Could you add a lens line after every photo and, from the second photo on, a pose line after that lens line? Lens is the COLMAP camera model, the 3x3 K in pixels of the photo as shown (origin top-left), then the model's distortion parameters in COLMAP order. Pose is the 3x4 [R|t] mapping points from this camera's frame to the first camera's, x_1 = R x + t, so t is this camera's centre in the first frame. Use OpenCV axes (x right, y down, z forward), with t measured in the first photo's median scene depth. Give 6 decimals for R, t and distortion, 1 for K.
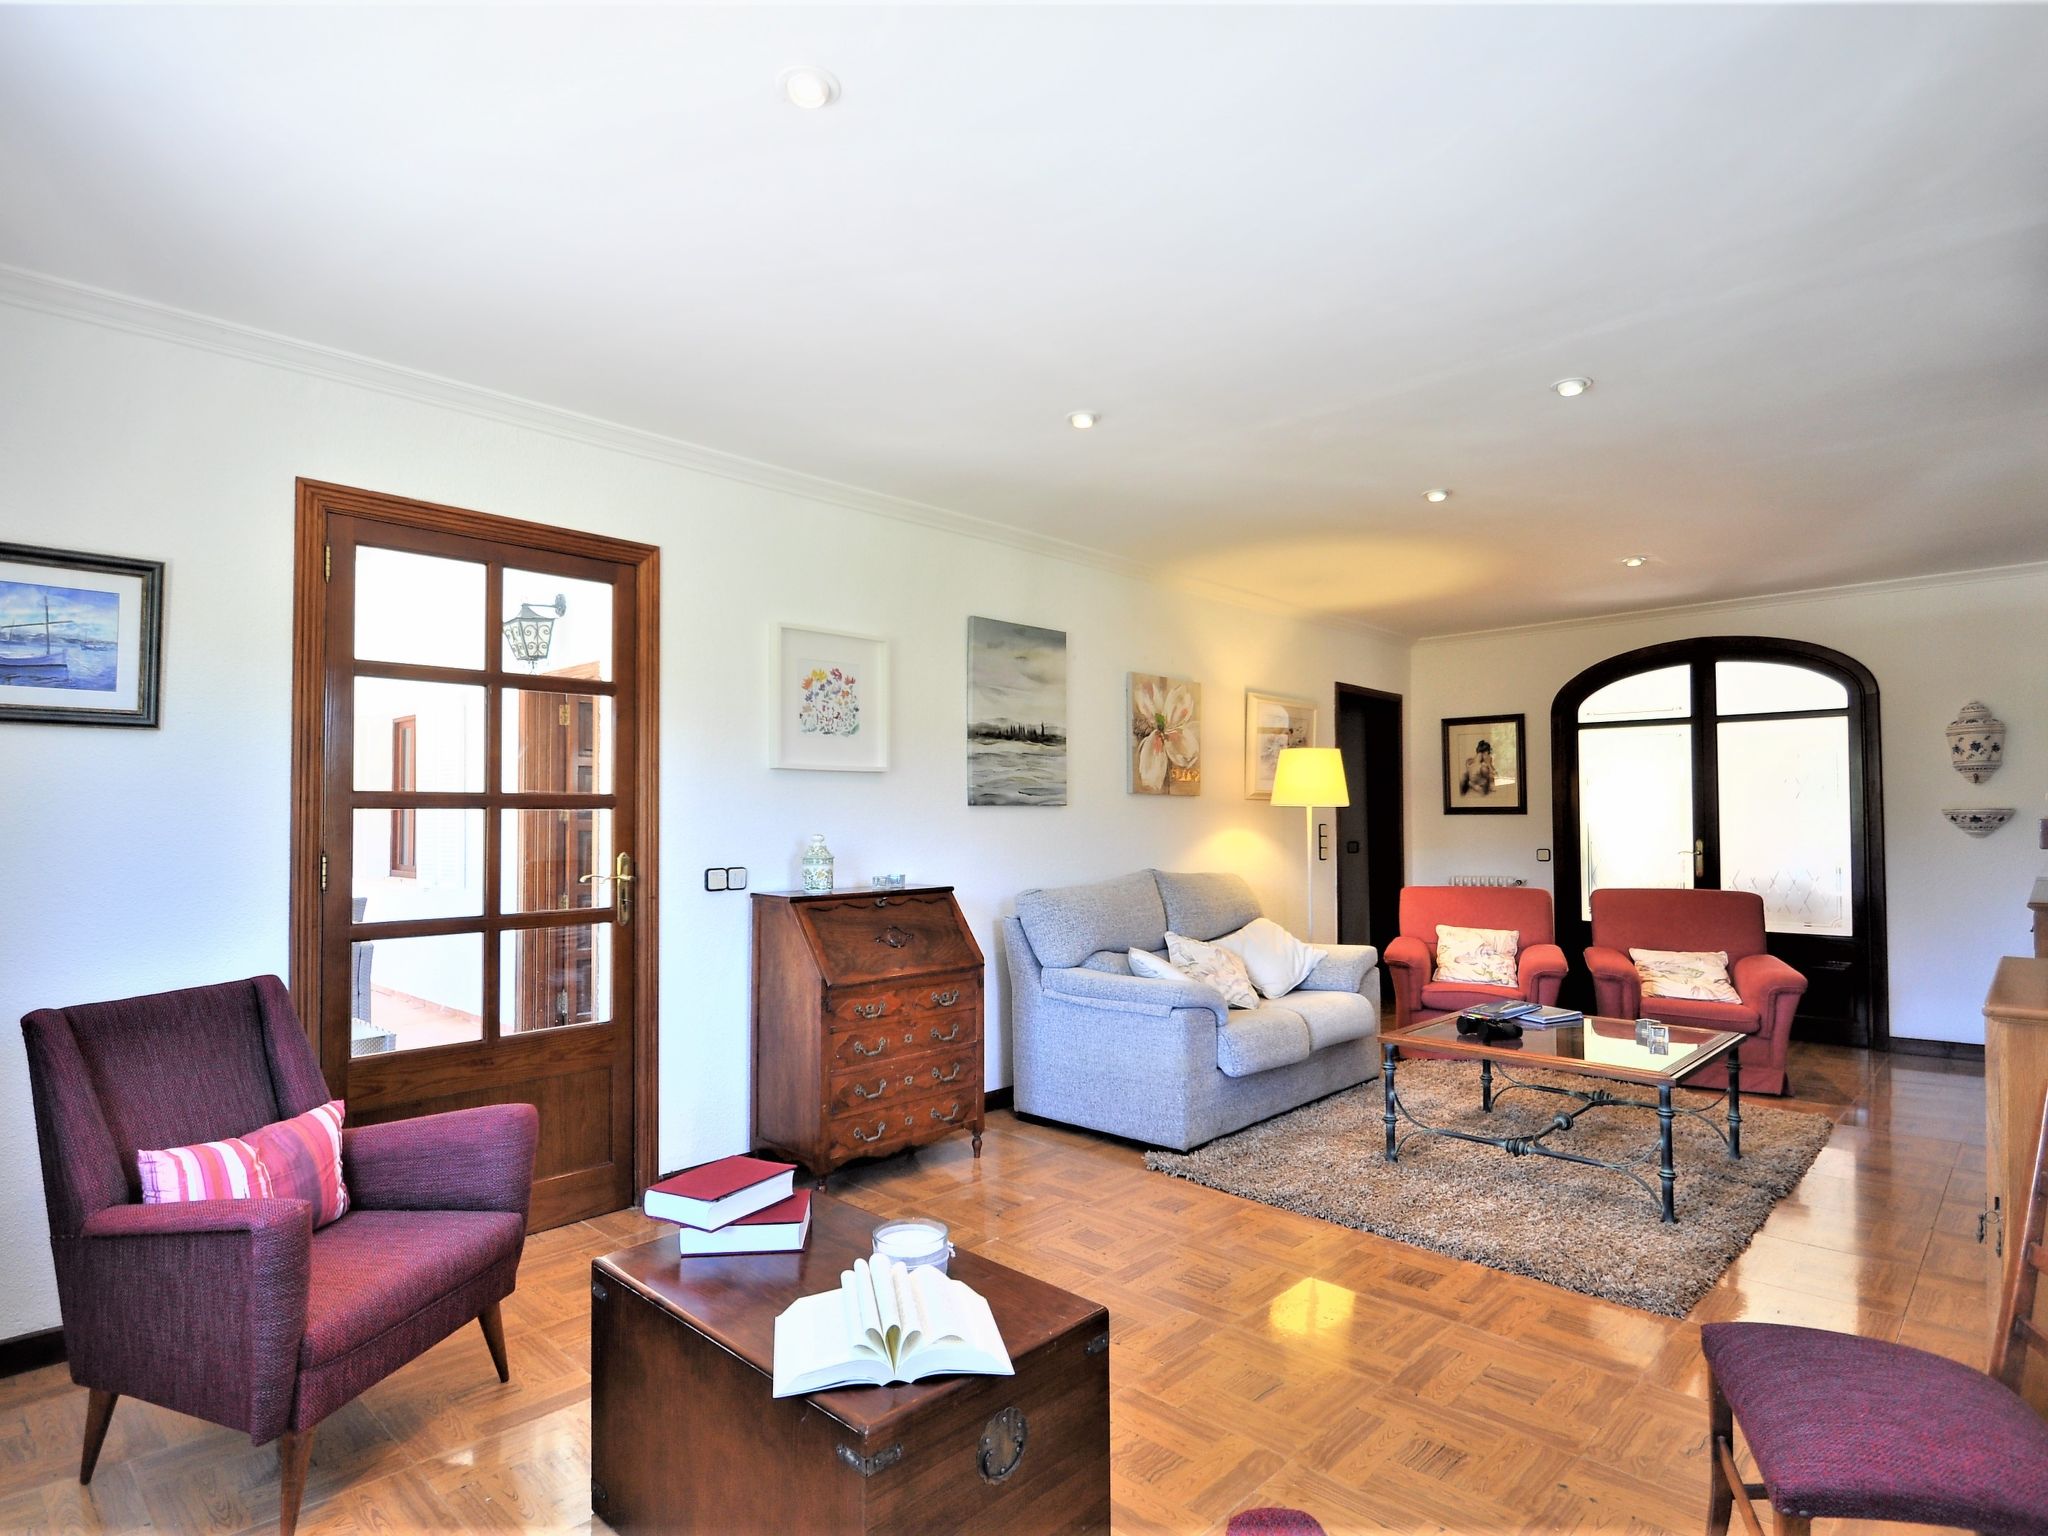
lens RADIAL K [[1137.0, 0, 1019.3], [0, 1137.0, 775.1], [0, 0, 1]] dist [0.004136, 0.000225]
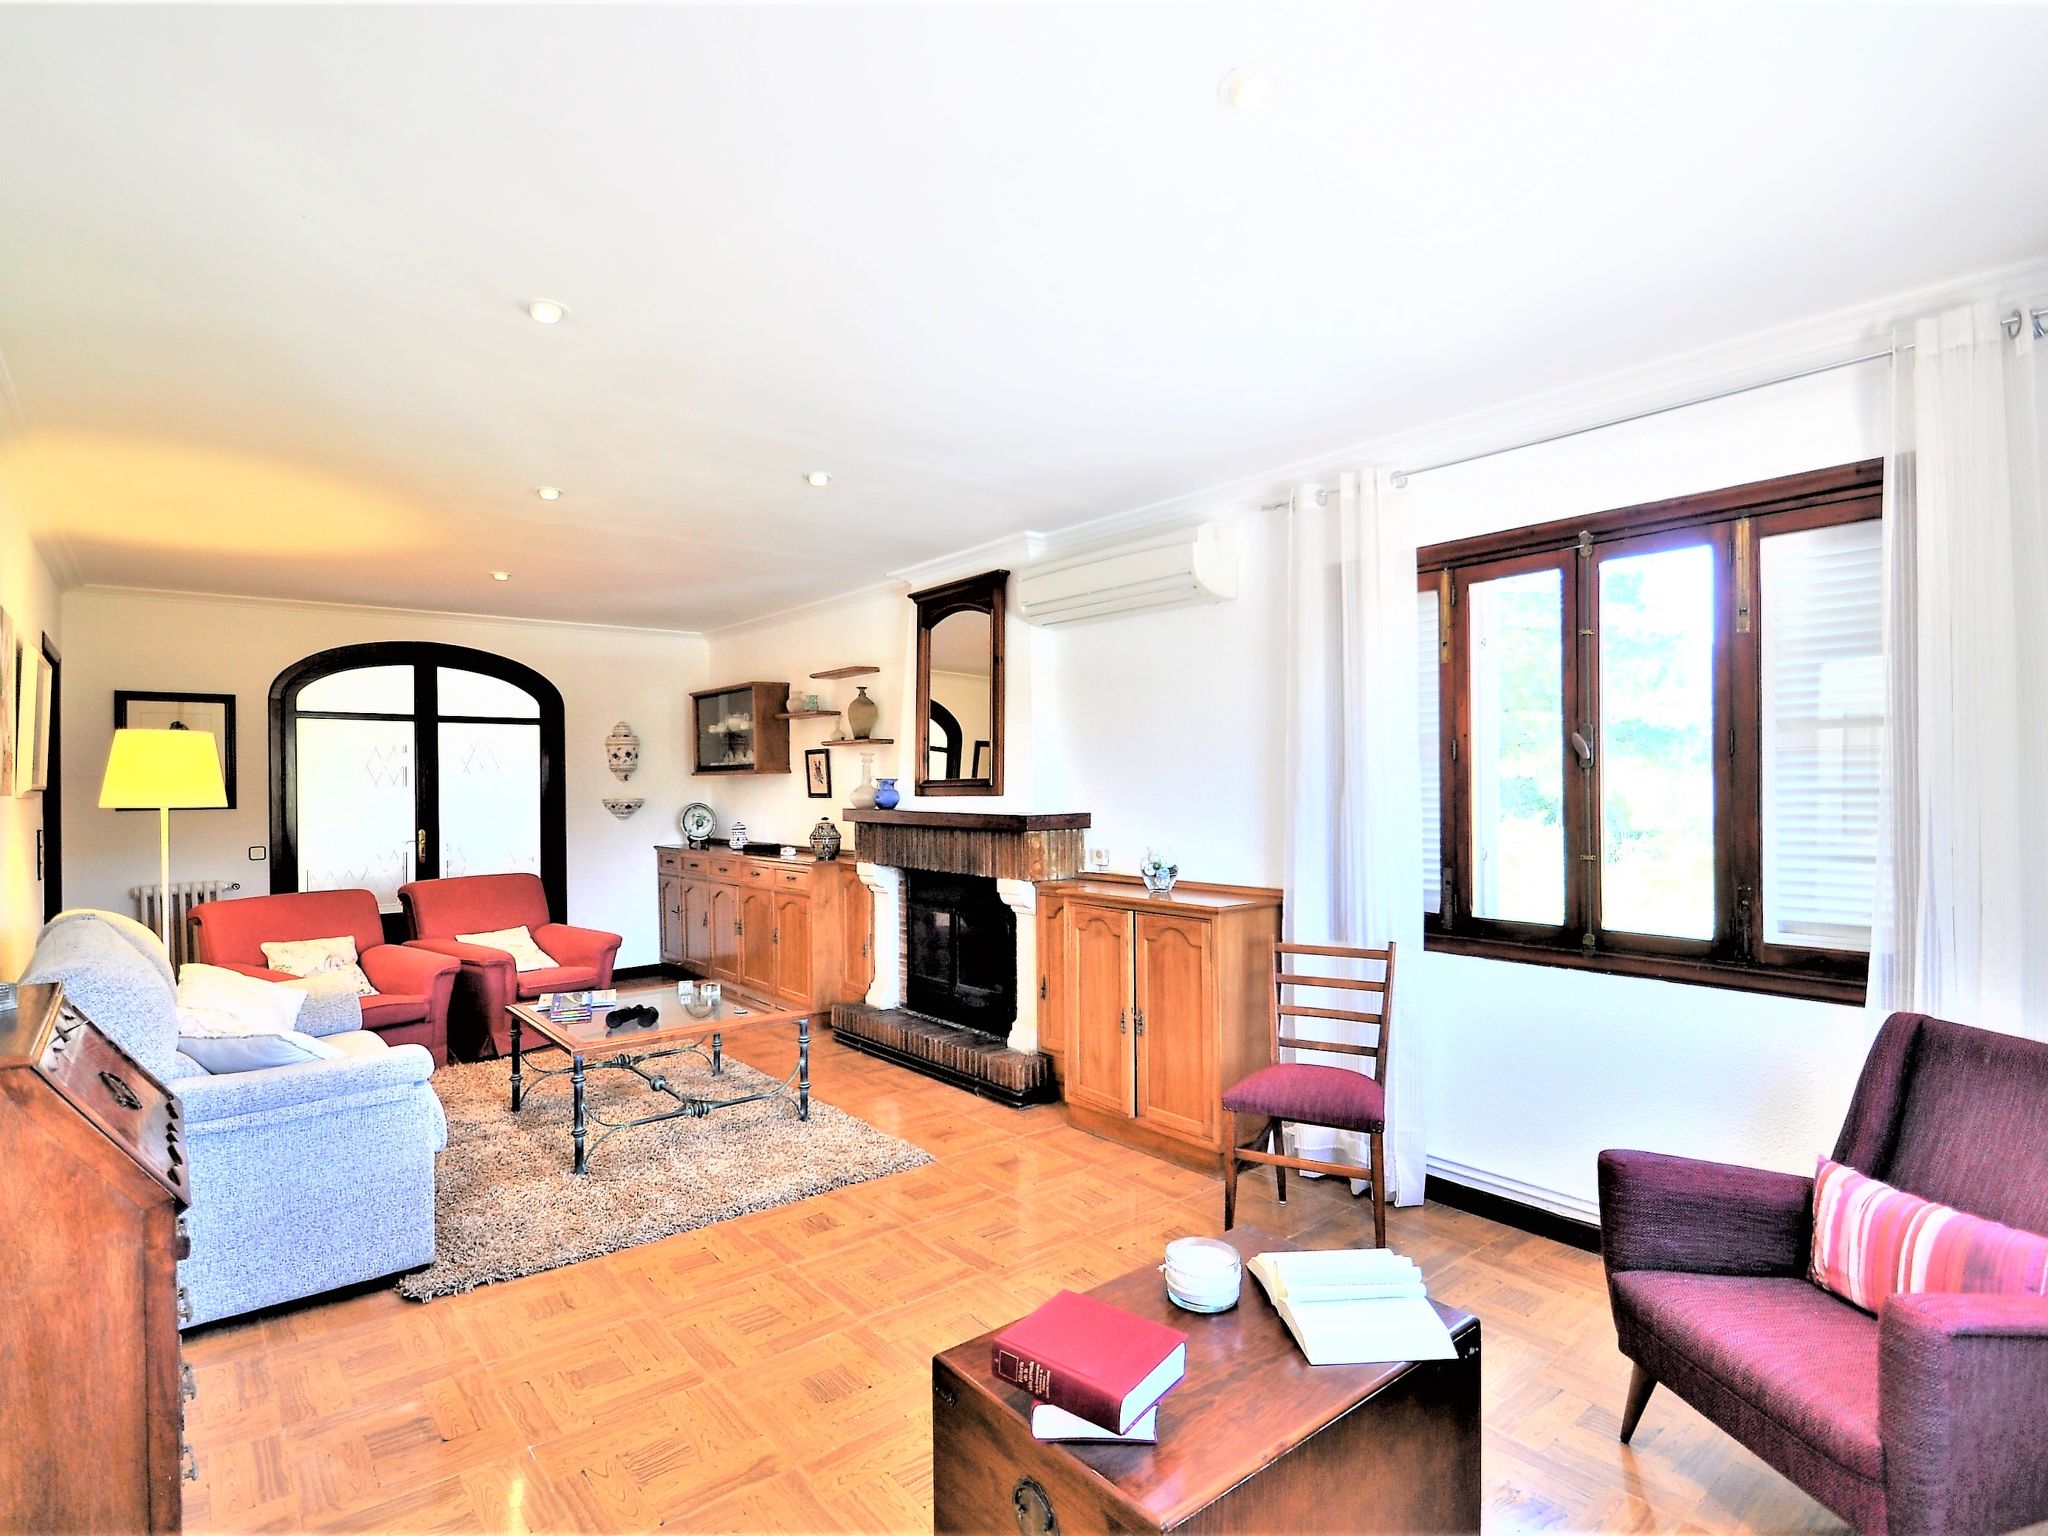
lens RADIAL K [[1045.7, 0, 1021.1], [0, 1045.7, 771.9], [0, 0, 1]] dist [0.001711, 0.000196]
pose [[0.101476, 0.012500, 0.994759, -0.353860], [-0.030838, 0.999480, -0.009414, -0.006329], [-0.994360, -0.029721, 0.101809, 0.359170]]
